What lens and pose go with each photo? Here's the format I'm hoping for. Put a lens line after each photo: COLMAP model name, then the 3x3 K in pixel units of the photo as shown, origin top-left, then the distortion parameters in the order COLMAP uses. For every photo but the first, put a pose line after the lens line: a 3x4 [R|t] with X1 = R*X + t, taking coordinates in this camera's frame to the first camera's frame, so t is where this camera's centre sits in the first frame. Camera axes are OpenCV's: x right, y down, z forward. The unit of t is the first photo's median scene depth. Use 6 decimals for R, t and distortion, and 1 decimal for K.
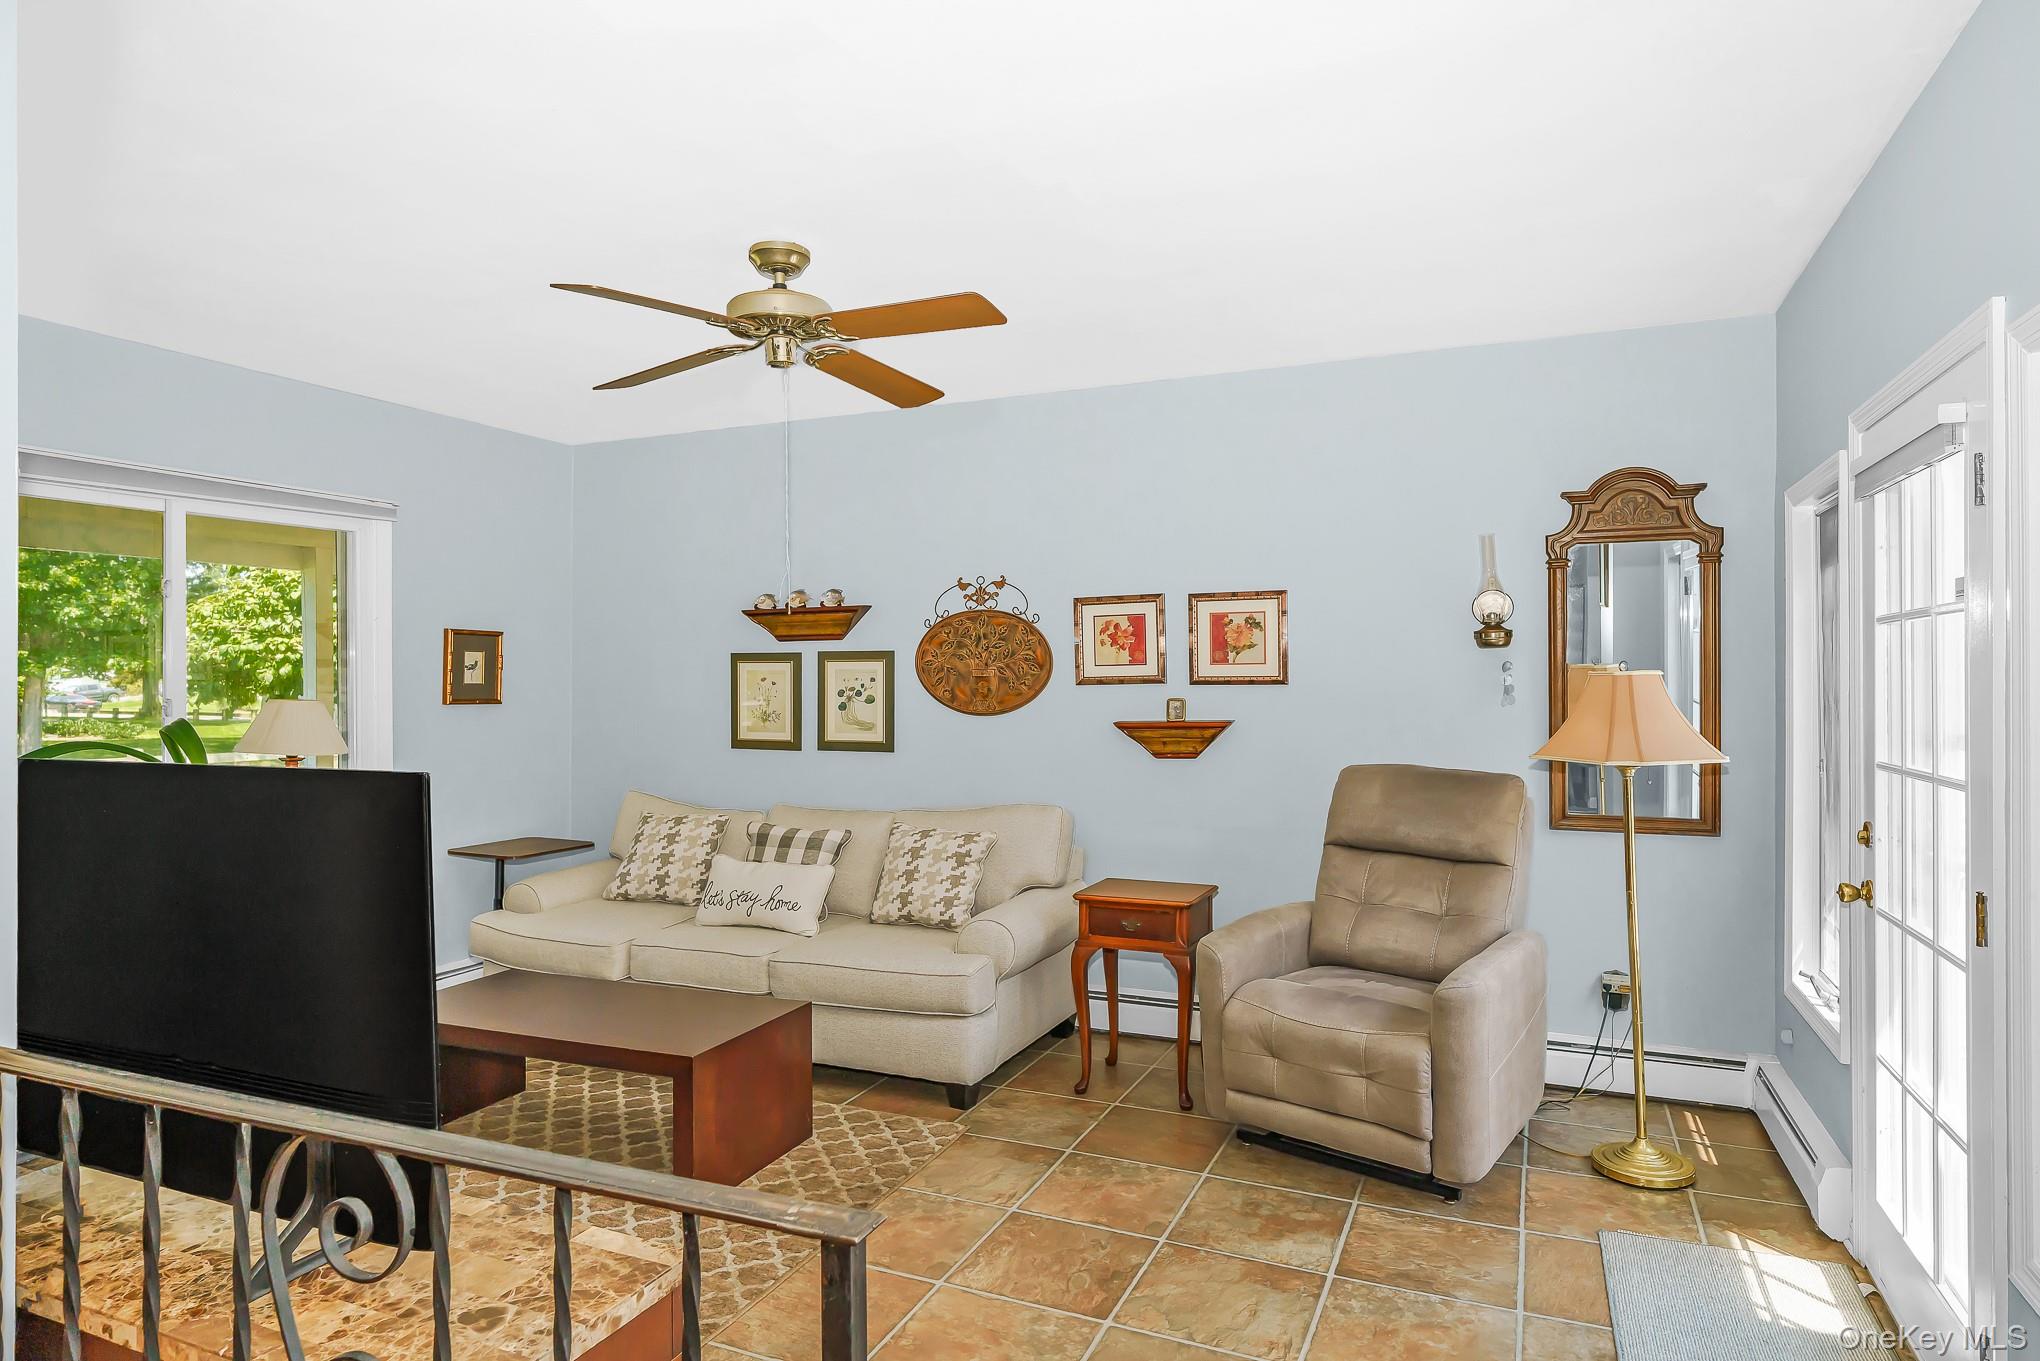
lens RADIAL K [[1046.1, 0, 1151.4], [0, 1046.1, 685.4], [0, 0, 1]] dist [0.018759, 0.000484]
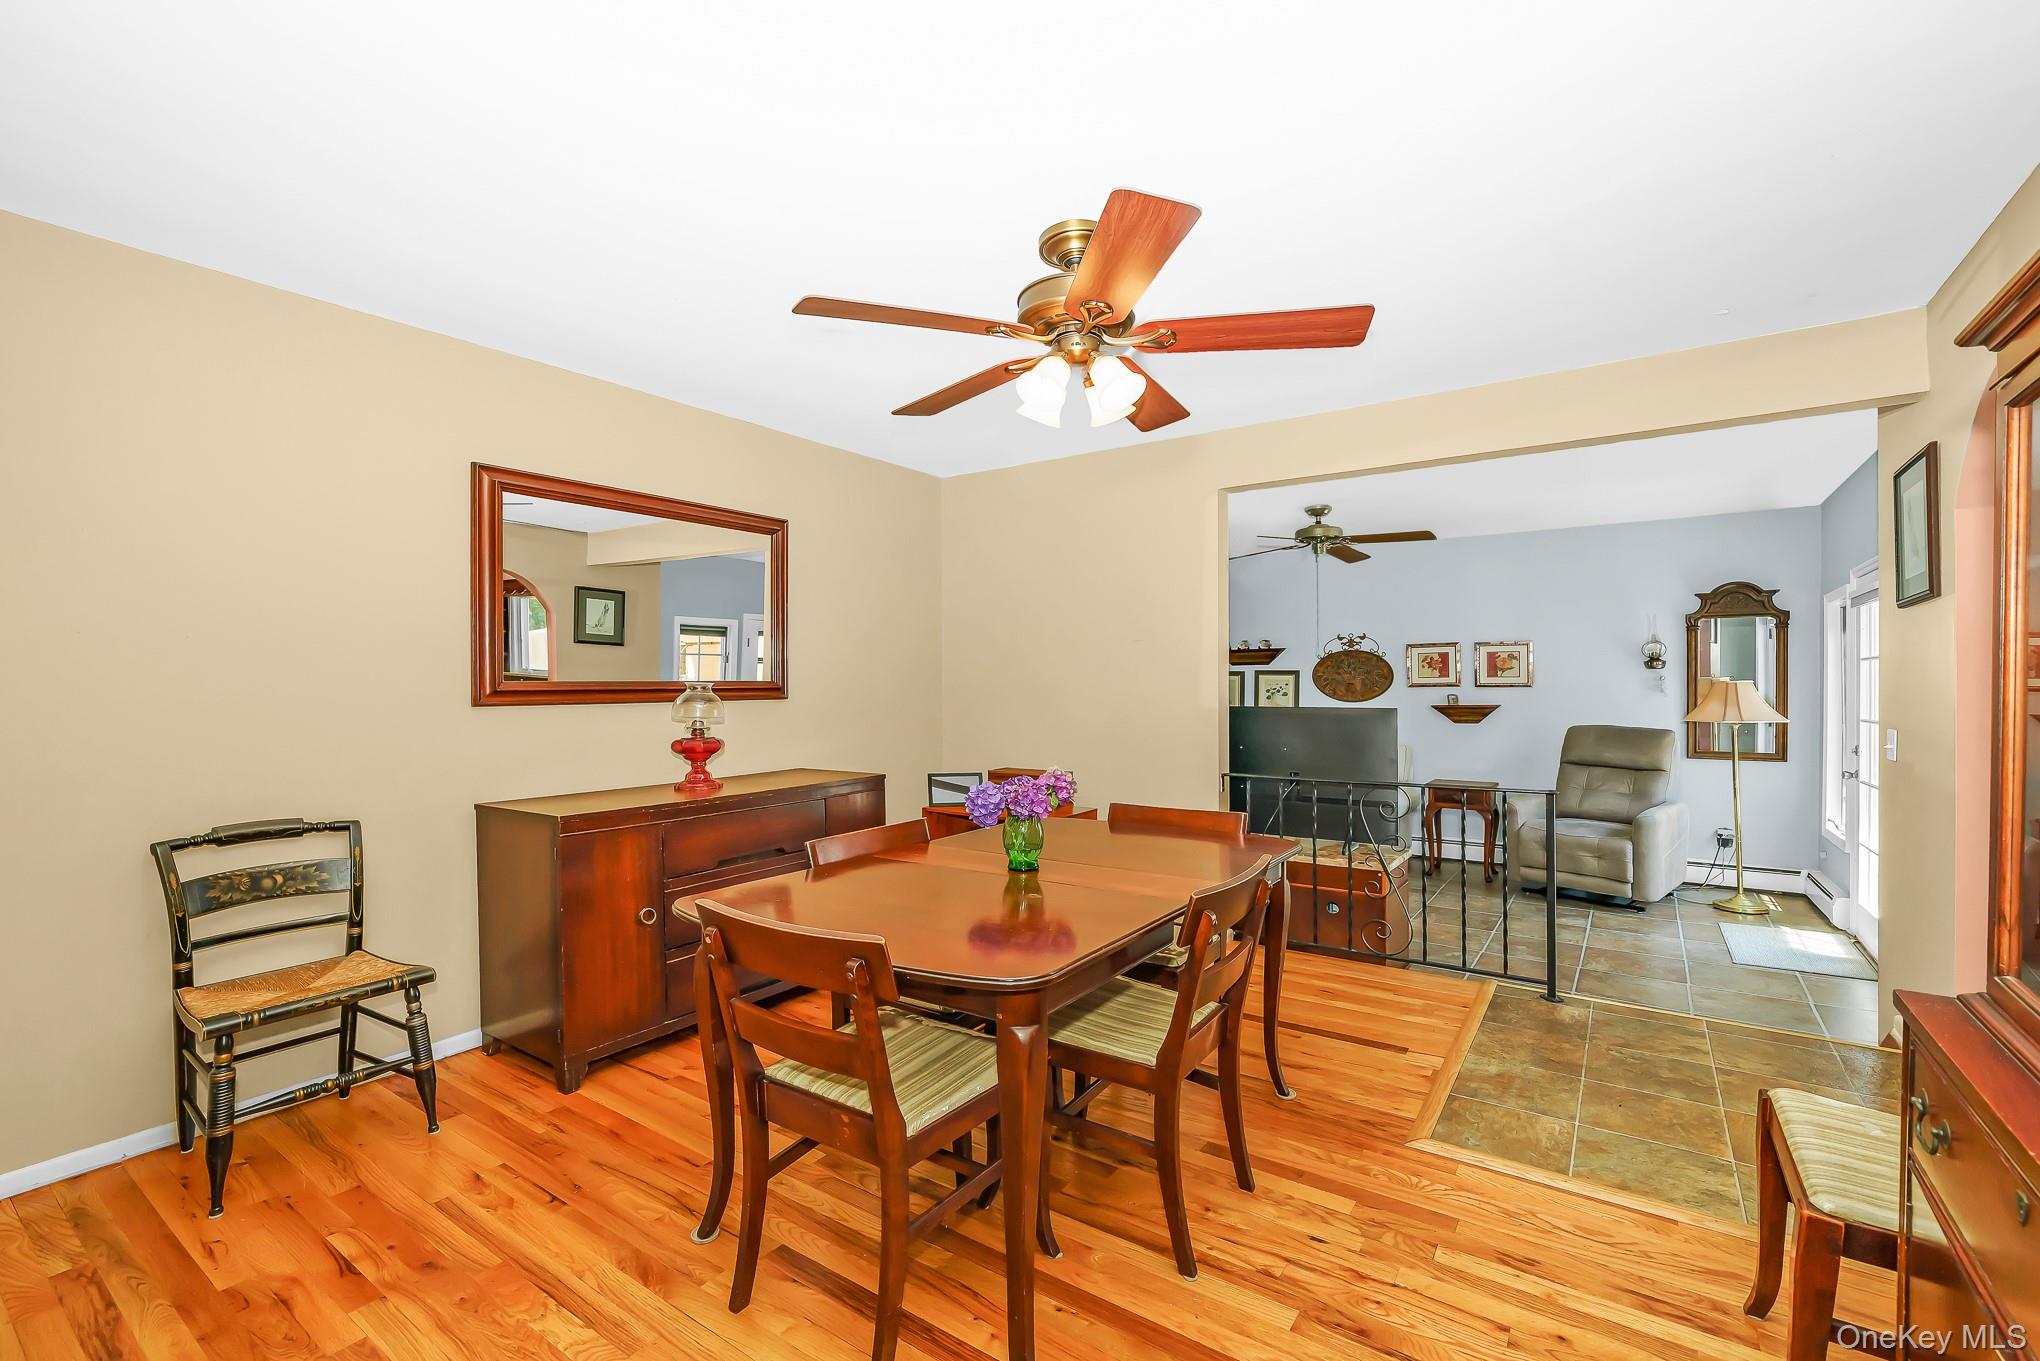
lens RADIAL K [[874.3, 0, 974.2], [0, 874.3, 687.6], [0, 0, 1]] dist [-0.000357, -0.000177]
pose [[0.961929, 0.003662, -0.273275, -0.429447], [-0.004860, 0.999981, -0.003705, 0.011138], [0.273257, 0.004892, 0.961929, -0.887036]]
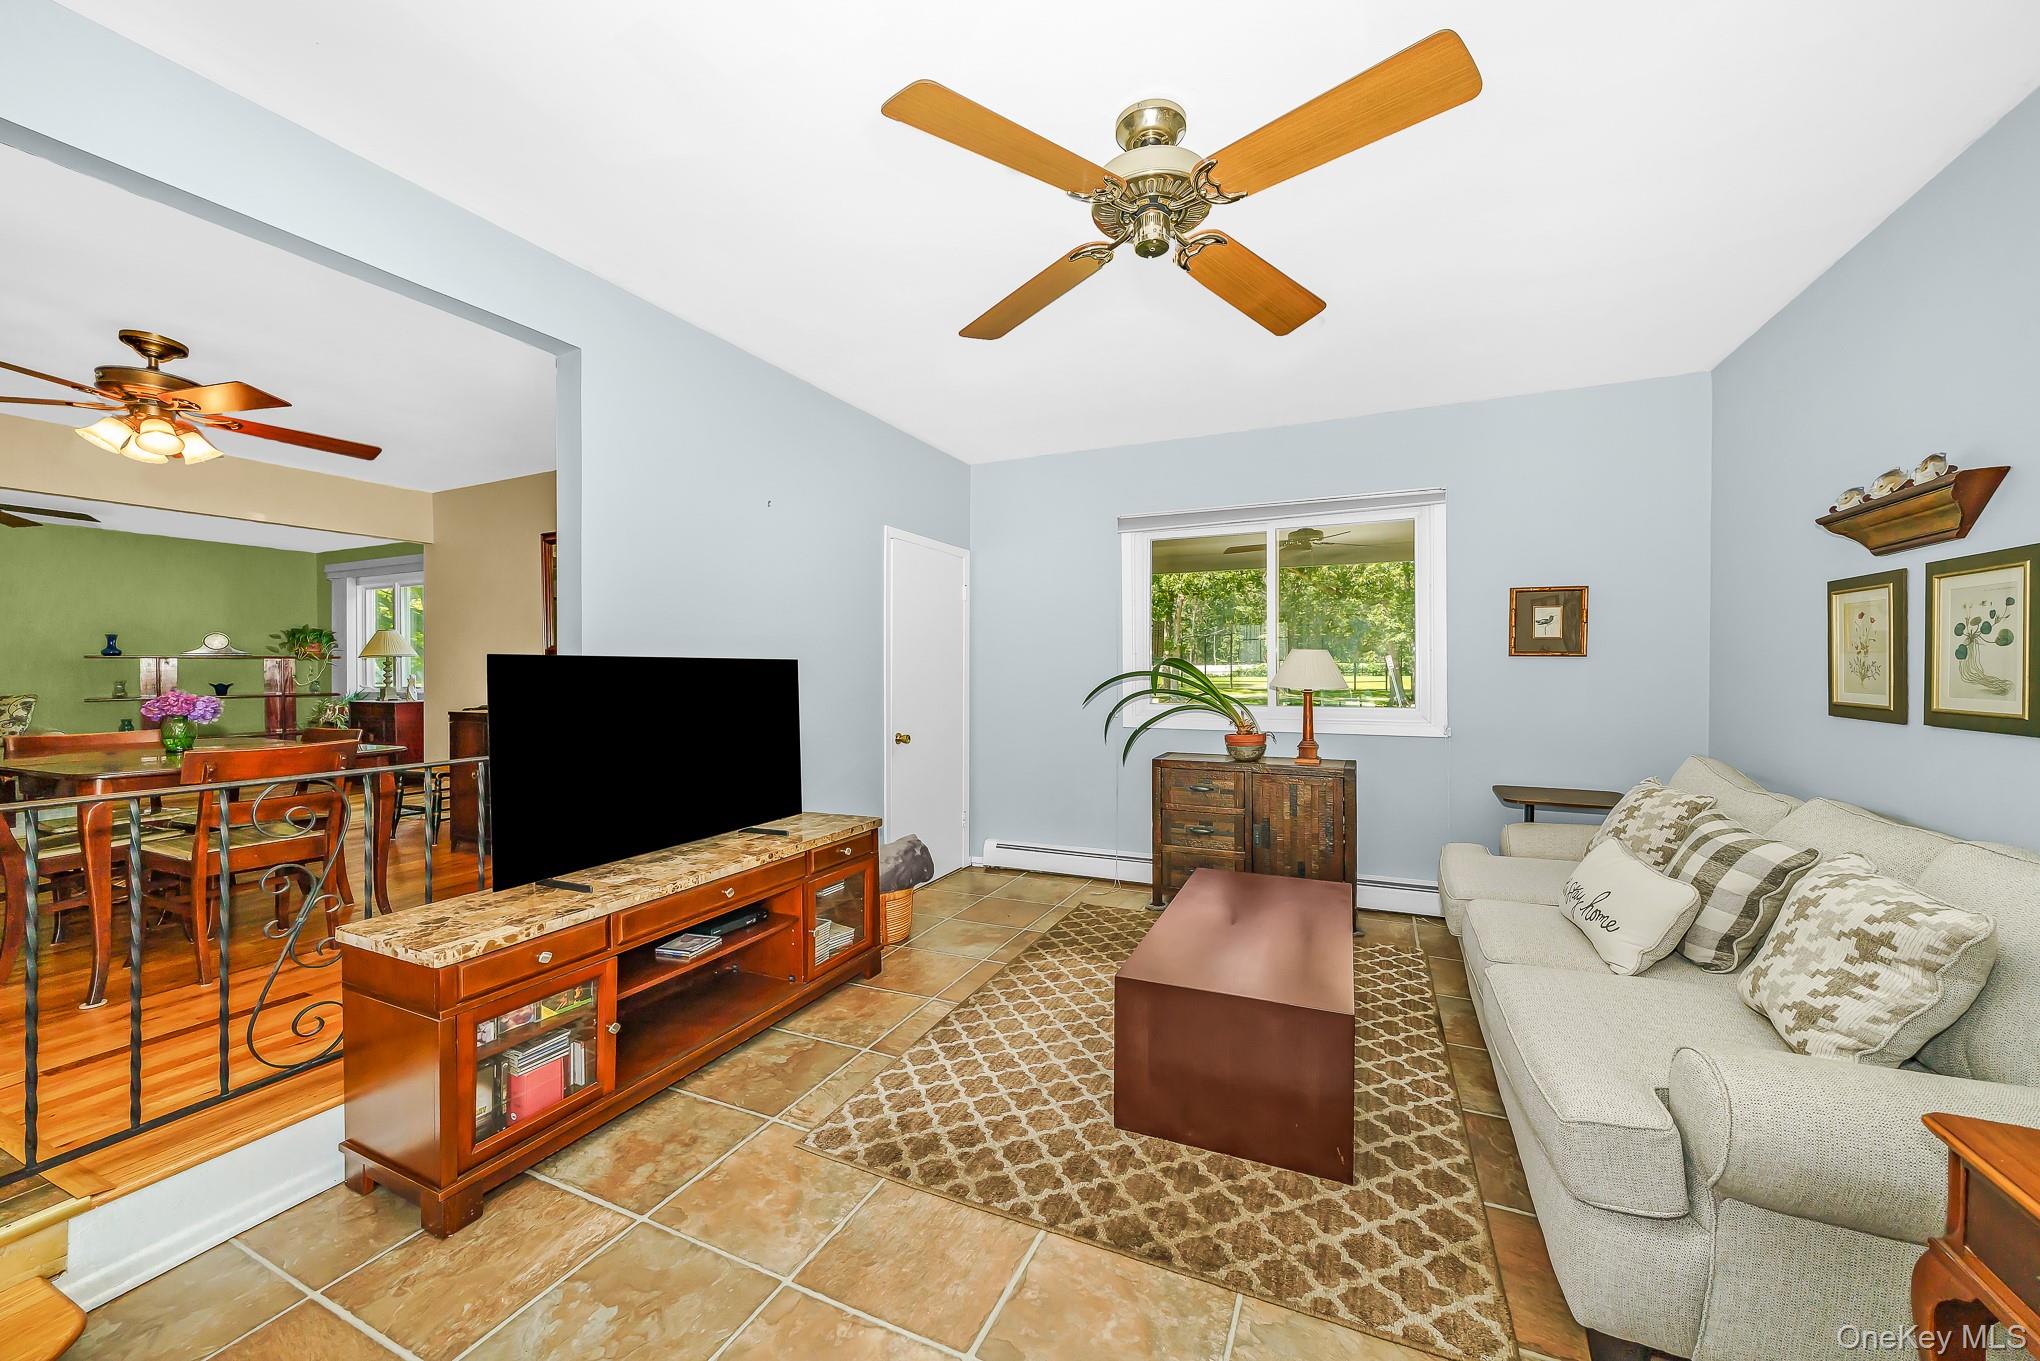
lens RADIAL K [[760.6, 0, 1007.8], [0, 760.6, 669.1], [0, 0, 1]] dist [-0.003406, -0.000176]
pose [[-0.080736, 0.001928, -0.996734, 0.186455], [0.001258, 0.999998, 0.001833, 0.031660], [0.996735, -0.001106, -0.080738, 0.570143]]
